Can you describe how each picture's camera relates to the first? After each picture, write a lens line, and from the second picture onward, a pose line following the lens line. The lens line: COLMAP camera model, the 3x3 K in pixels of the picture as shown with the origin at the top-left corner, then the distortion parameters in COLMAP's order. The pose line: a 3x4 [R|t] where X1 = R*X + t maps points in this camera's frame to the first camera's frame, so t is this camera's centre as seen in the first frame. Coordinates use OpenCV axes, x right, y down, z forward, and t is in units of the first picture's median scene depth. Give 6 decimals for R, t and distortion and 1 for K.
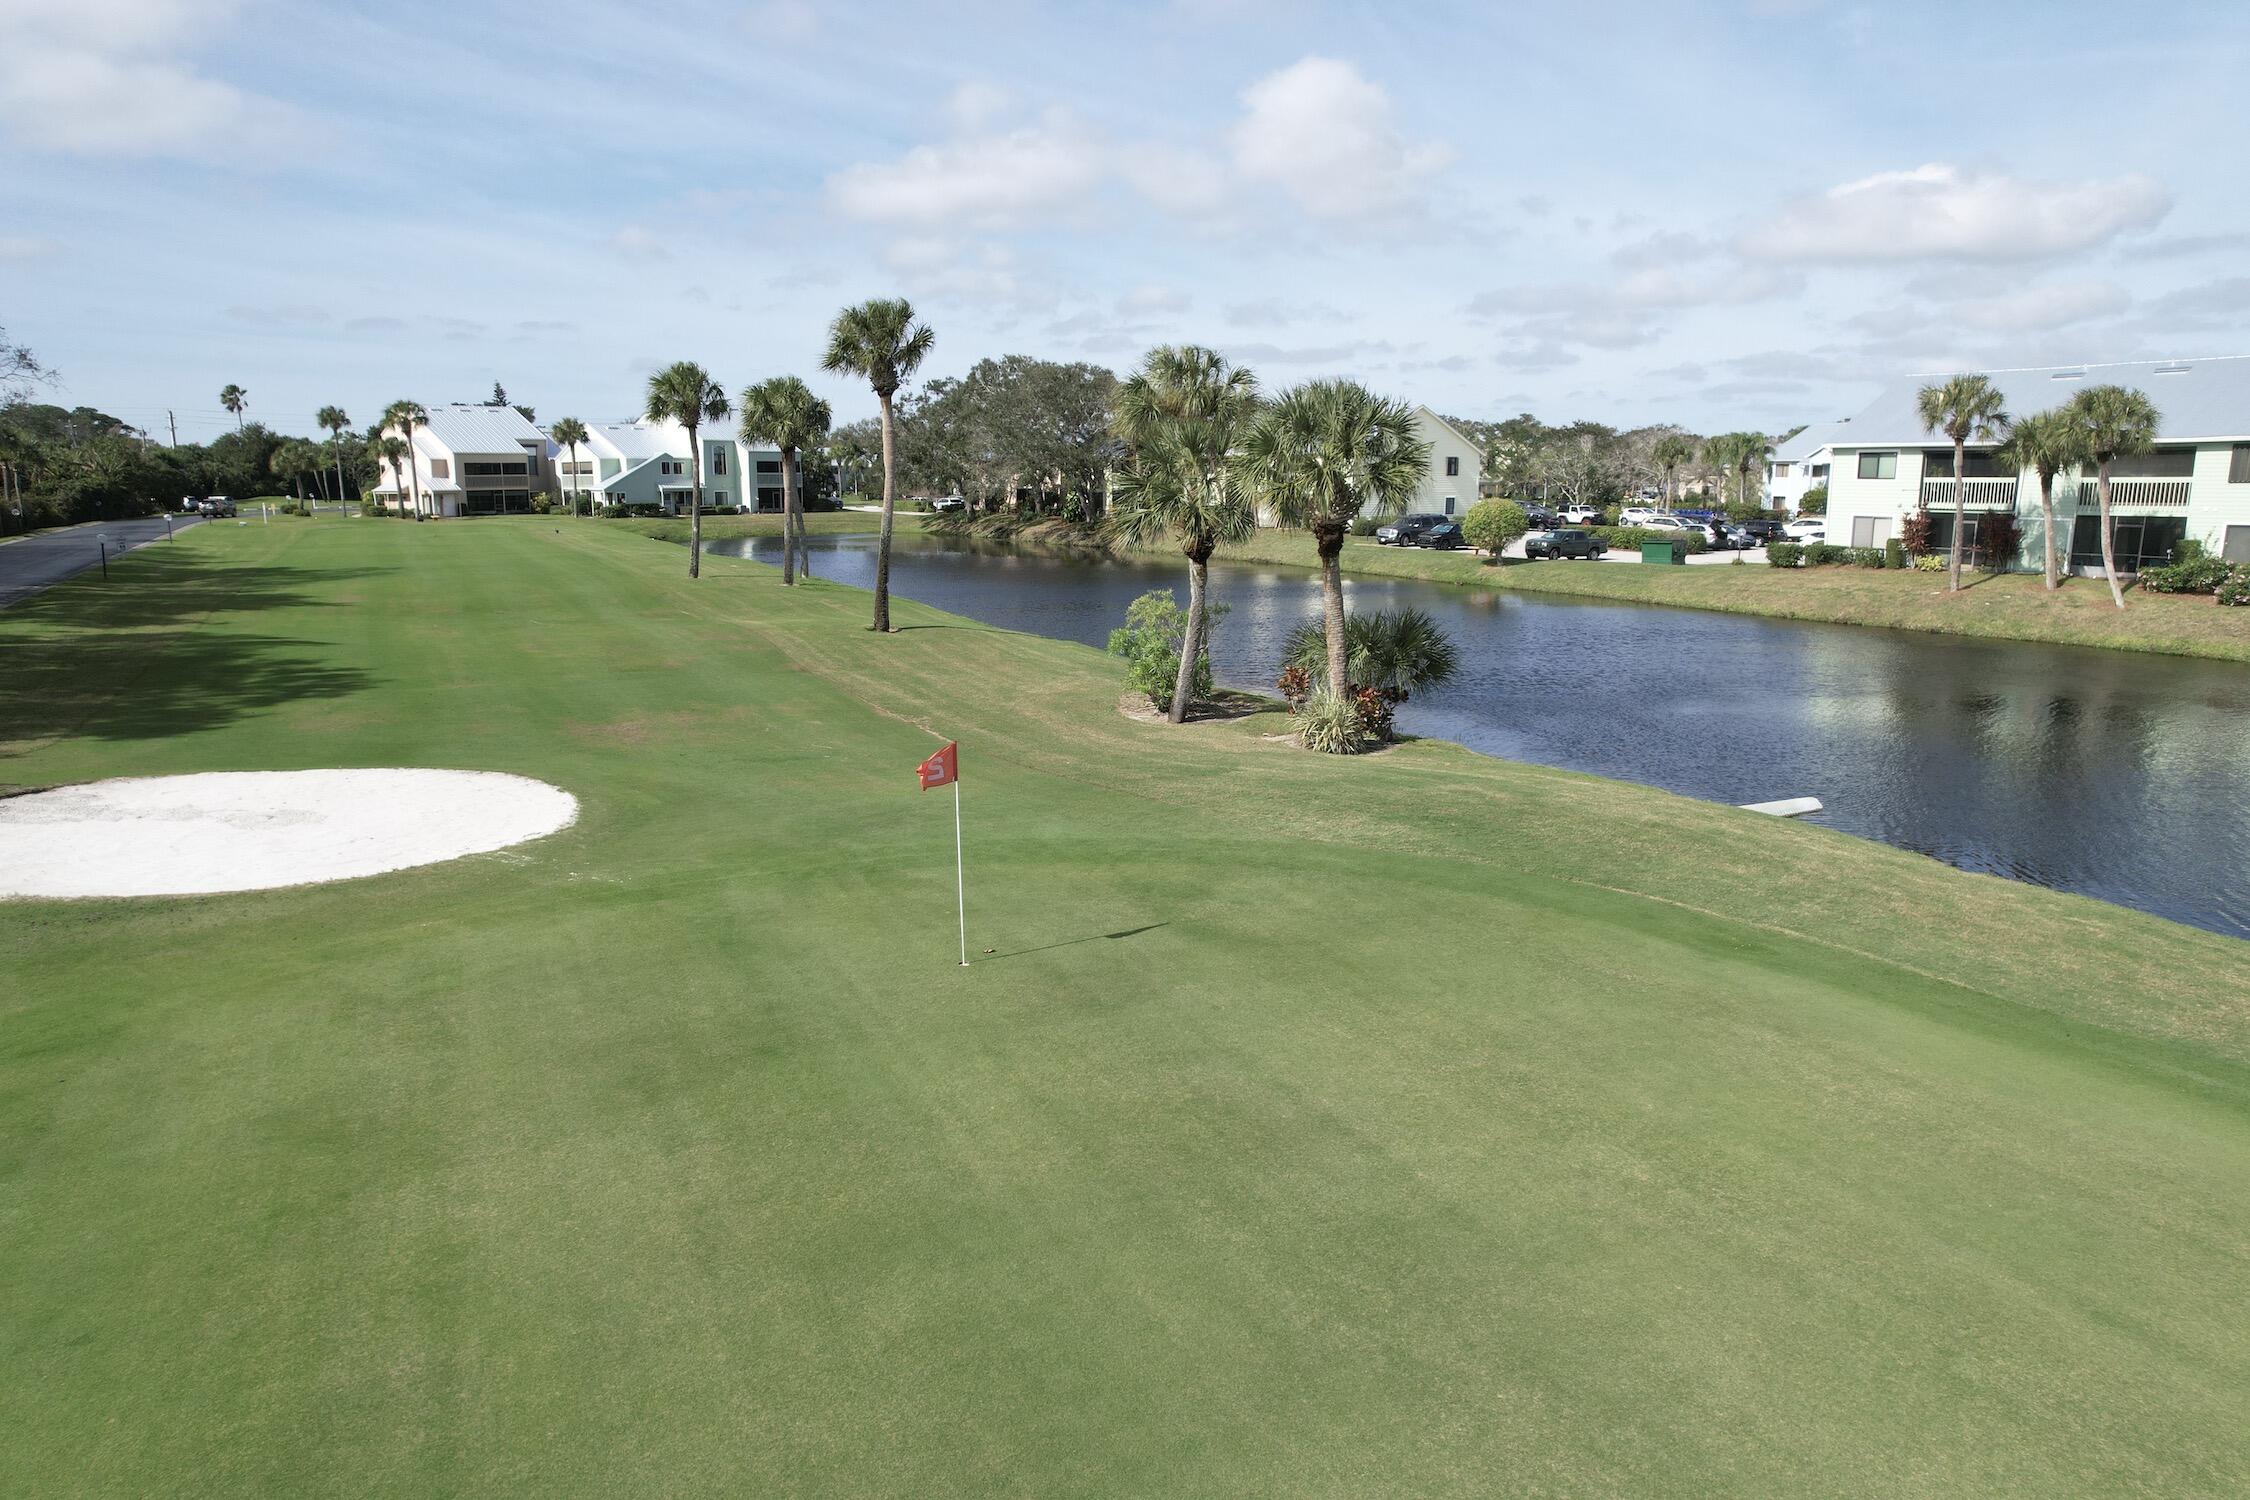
lens RADIAL K [[1447.9, 0, 1125.0], [0, 1447.9, 750.0], [0, 0, 1]] dist [-0.077941, 0.072742]
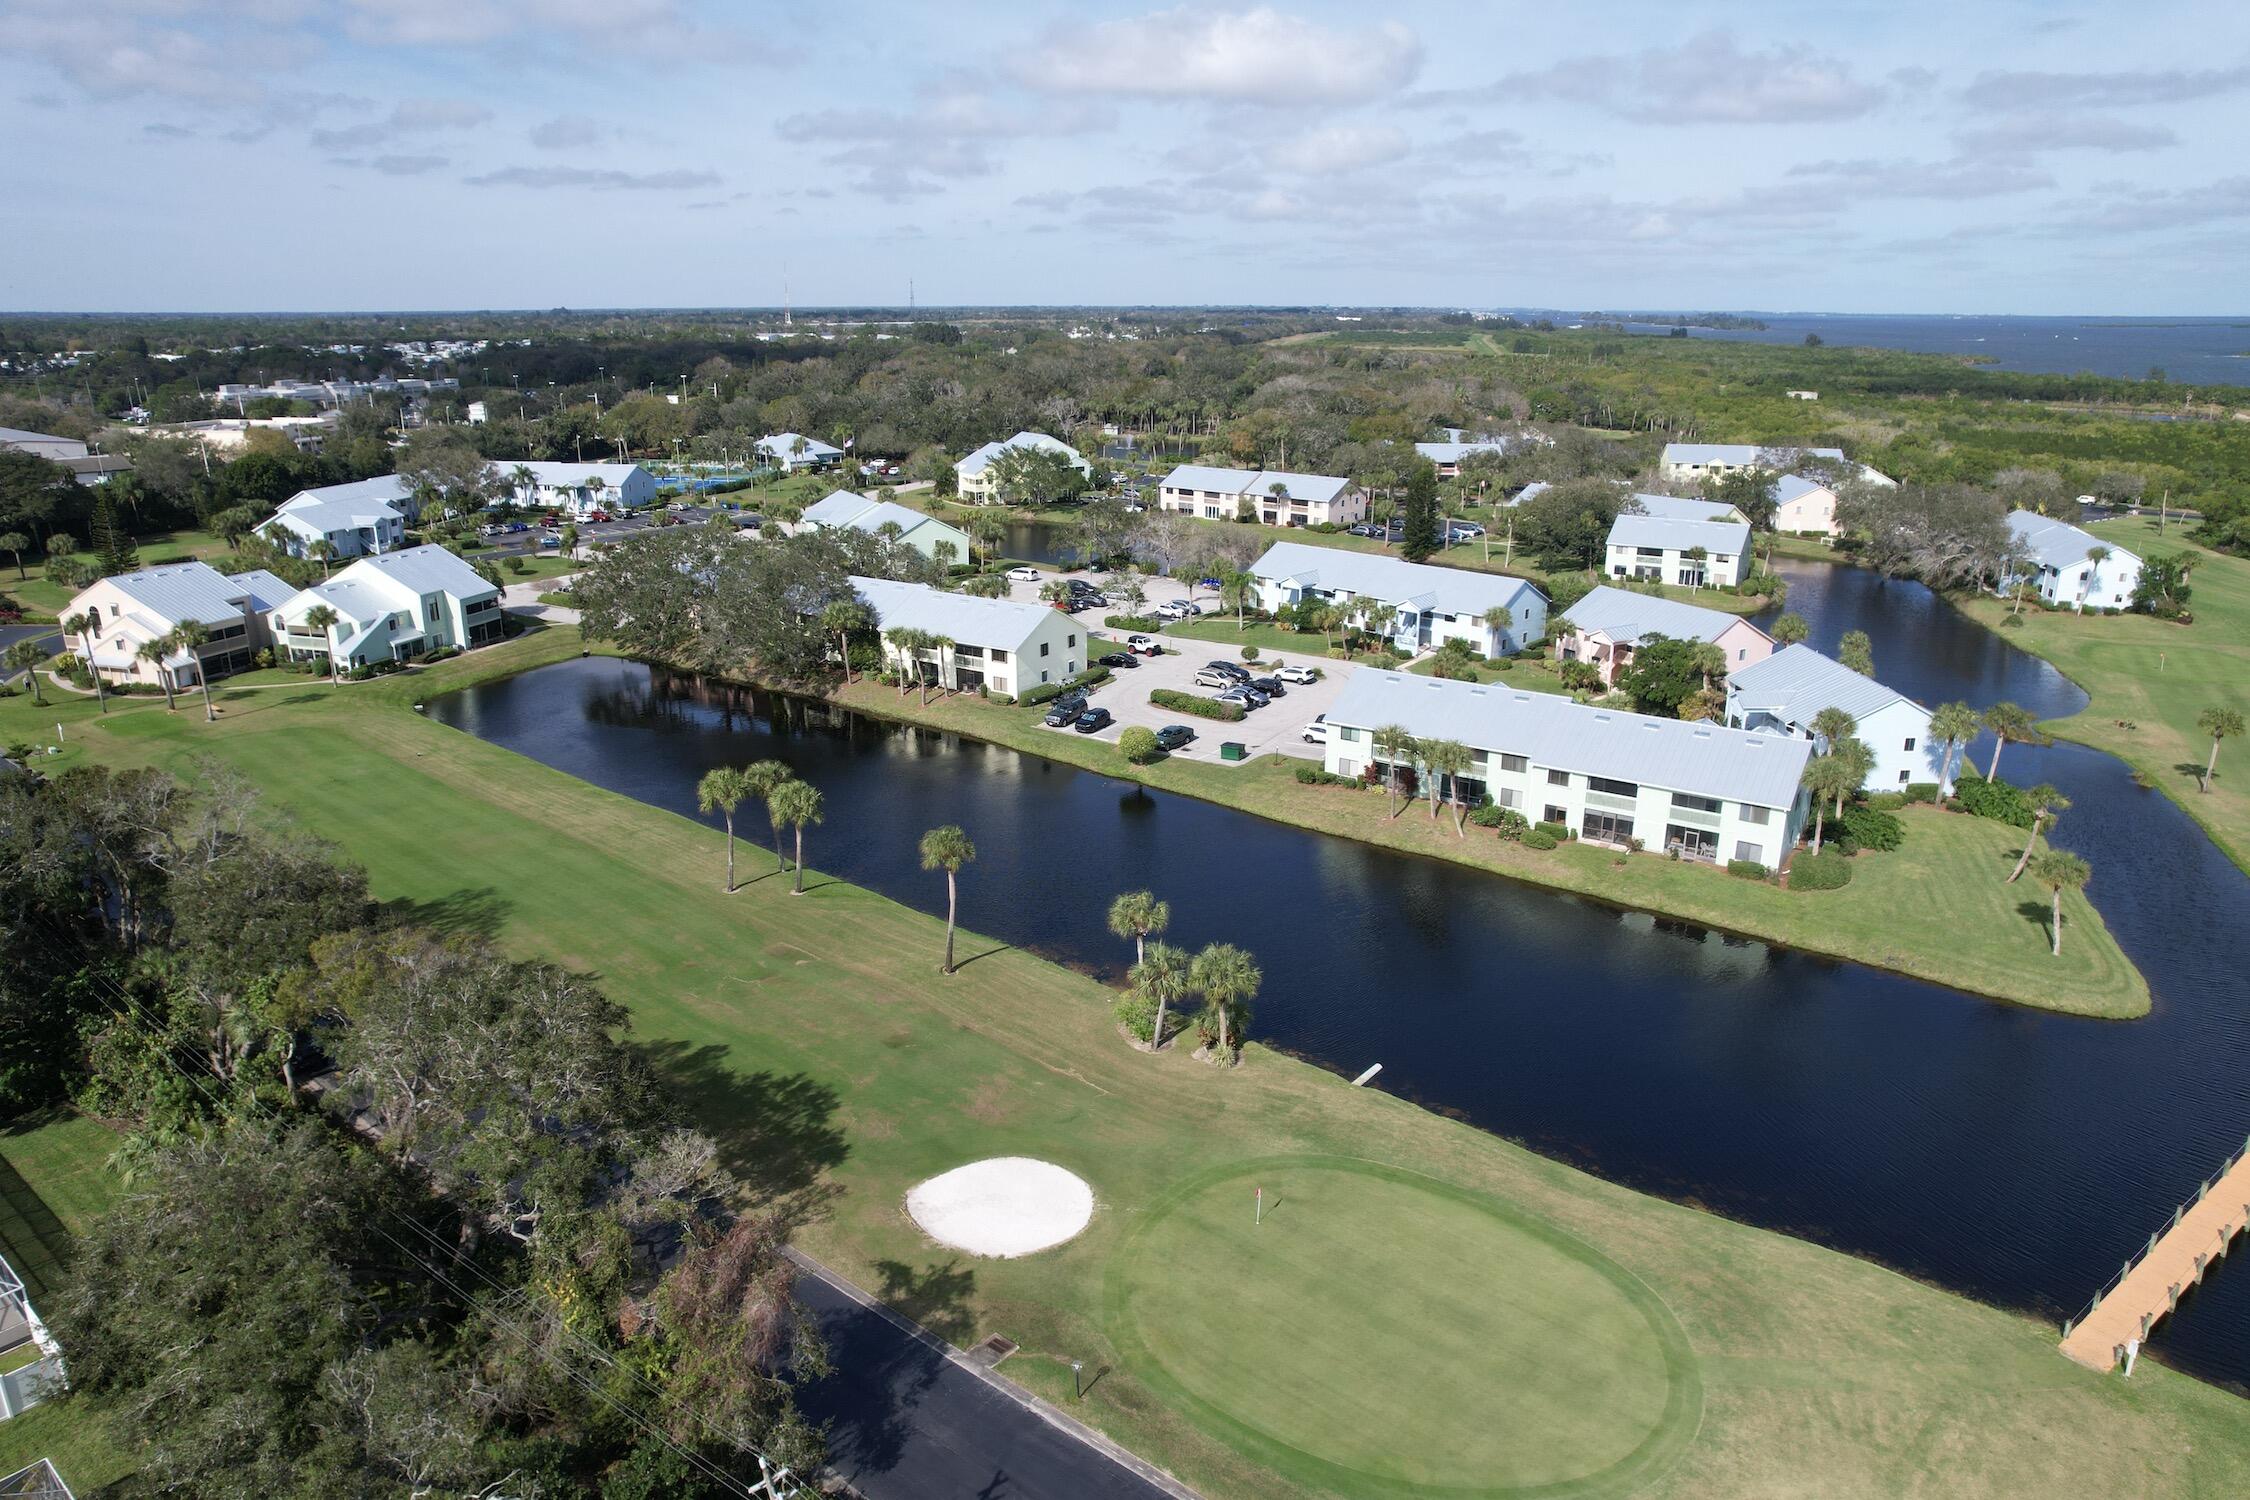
lens RADIAL K [[1447.9, 0, 1125.0], [0, 1447.9, 750.0], [0, 0, 1]] dist [-0.077941, 0.072742]
pose [[0.926190, -0.115543, 0.358918, -0.525048], [0.074975, 0.989319, 0.125010, -0.524408], [-0.369529, -0.088874, 0.924959, -0.797823]]
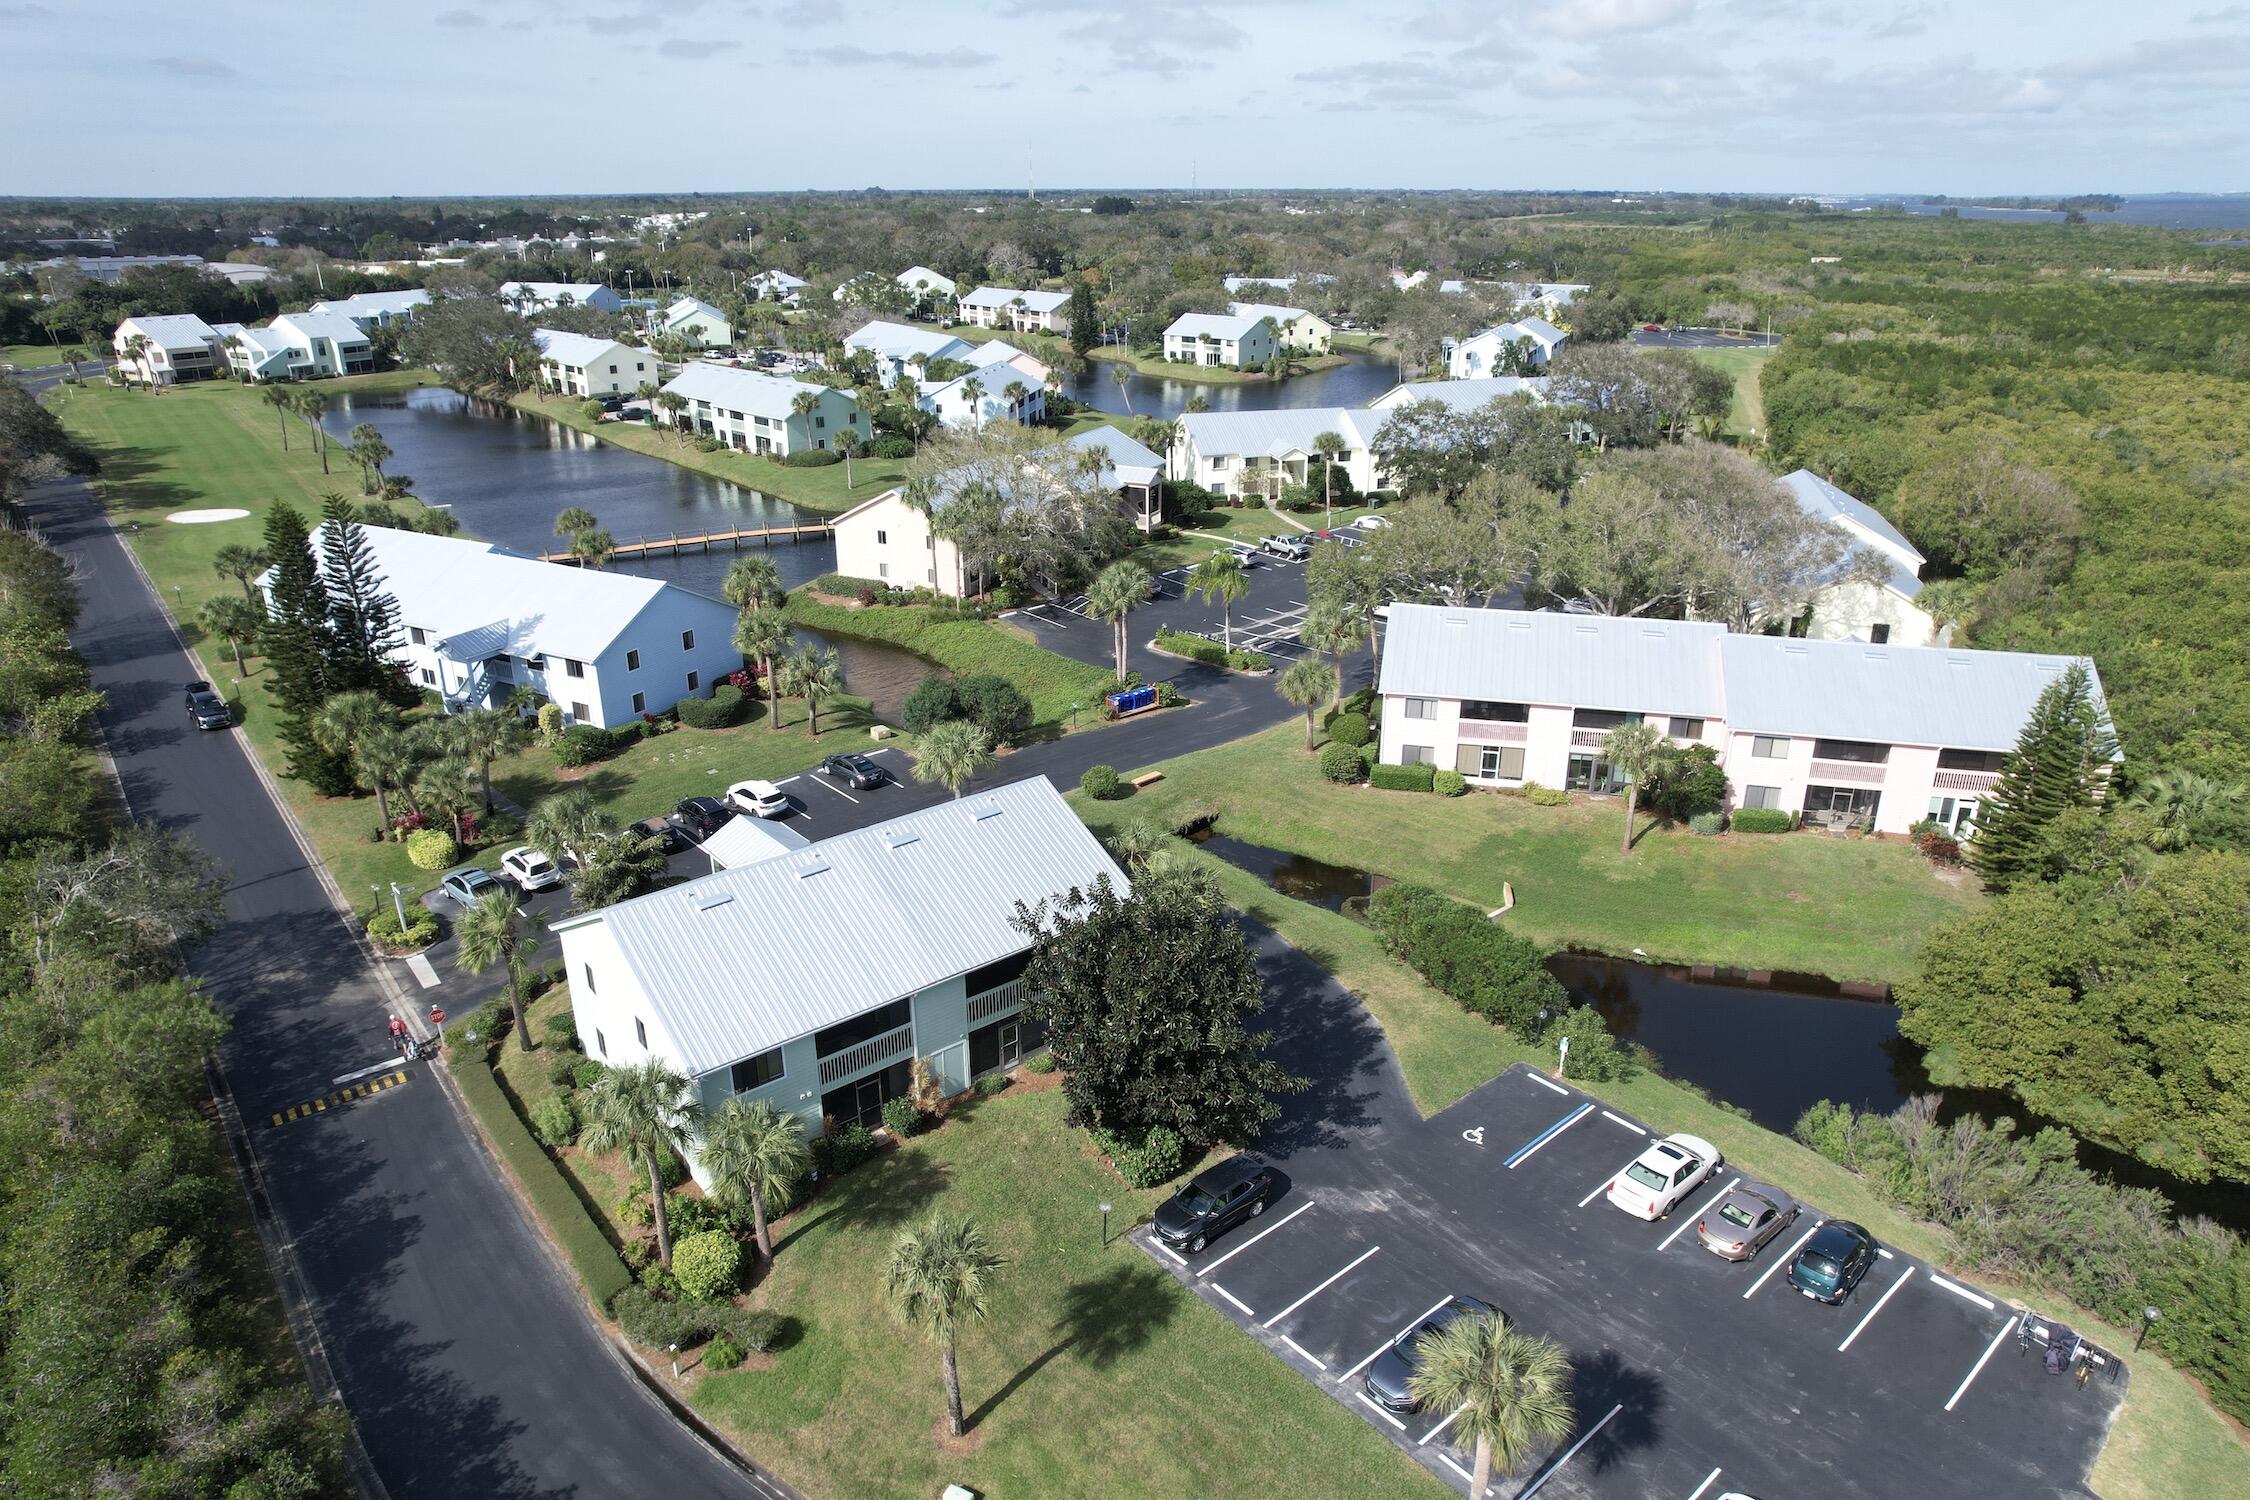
lens RADIAL K [[1425.3, 0, 1113.6], [0, 1425.3, 760.1], [0, 0, 1]] dist [-0.037851, 0.002024]
pose [[0.986099, -0.068632, 0.151321, 1.157832], [0.038013, 0.979738, 0.196645, 0.010058], [-0.161751, -0.188159, 0.968727, -2.856913]]
